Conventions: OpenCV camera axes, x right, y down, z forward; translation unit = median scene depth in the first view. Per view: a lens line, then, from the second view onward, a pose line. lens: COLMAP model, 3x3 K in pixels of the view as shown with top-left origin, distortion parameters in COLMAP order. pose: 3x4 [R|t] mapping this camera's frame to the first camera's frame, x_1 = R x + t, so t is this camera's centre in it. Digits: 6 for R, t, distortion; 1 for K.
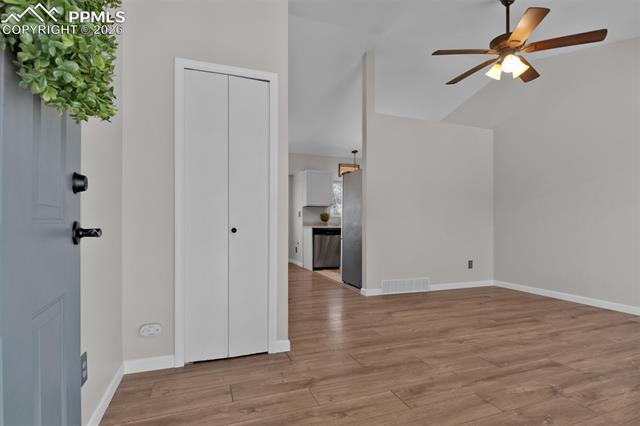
lens RADIAL K [[324.1, 0, 320.6], [0, 324.1, 221.3], [0, 0, 1]] dist [0.015312, -0.012375]
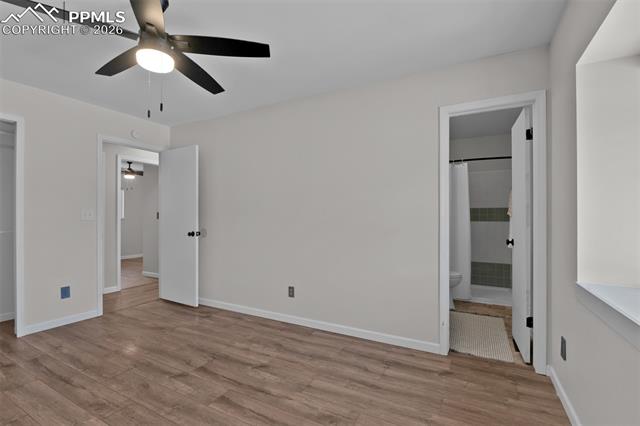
lens RADIAL K [[294.1, 0, 321.6], [0, 294.1, 217.7], [0, 0, 1]] dist [0.002338, -0.008757]
pose [[-0.662099, -0.002311, 0.749413, -0.227915], [-0.004025, 0.999992, -0.000473, -0.060472], [-0.749406, -0.003330, -0.662103, 1.017021]]
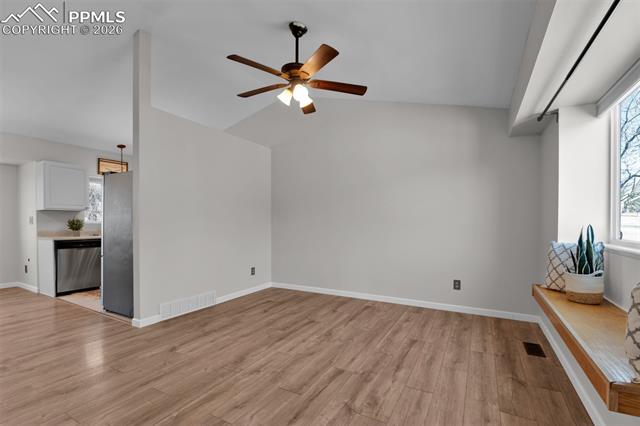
lens RADIAL K [[291.1, 0, 322.6], [0, 291.1, 219.7], [0, 0, 1]] dist [0.005194, -0.010110]
pose [[0.757481, -0.003052, 0.652851, 0.016498], [0.000152, 0.999990, 0.004498, -0.067510], [-0.652858, -0.003308, 0.757473, 0.207569]]
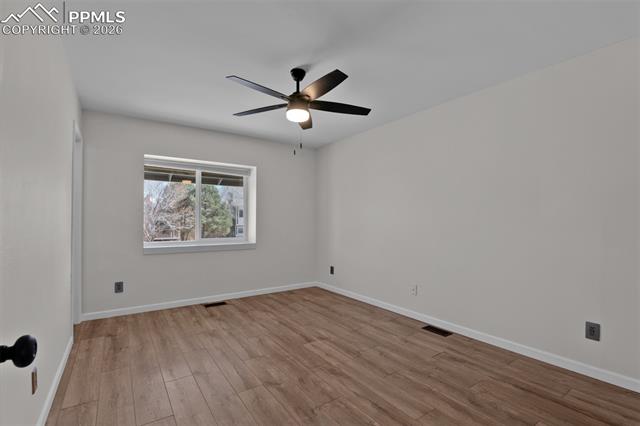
lens RADIAL K [[294.1, 0, 321.6], [0, 294.1, 217.7], [0, 0, 1]] dist [0.002338, -0.008757]
pose [[0.245927, -0.008762, -0.969249, 1.259153], [0.001619, 0.999961, -0.008629, -0.063432], [0.969287, 0.000552, 0.245932, 0.742393]]
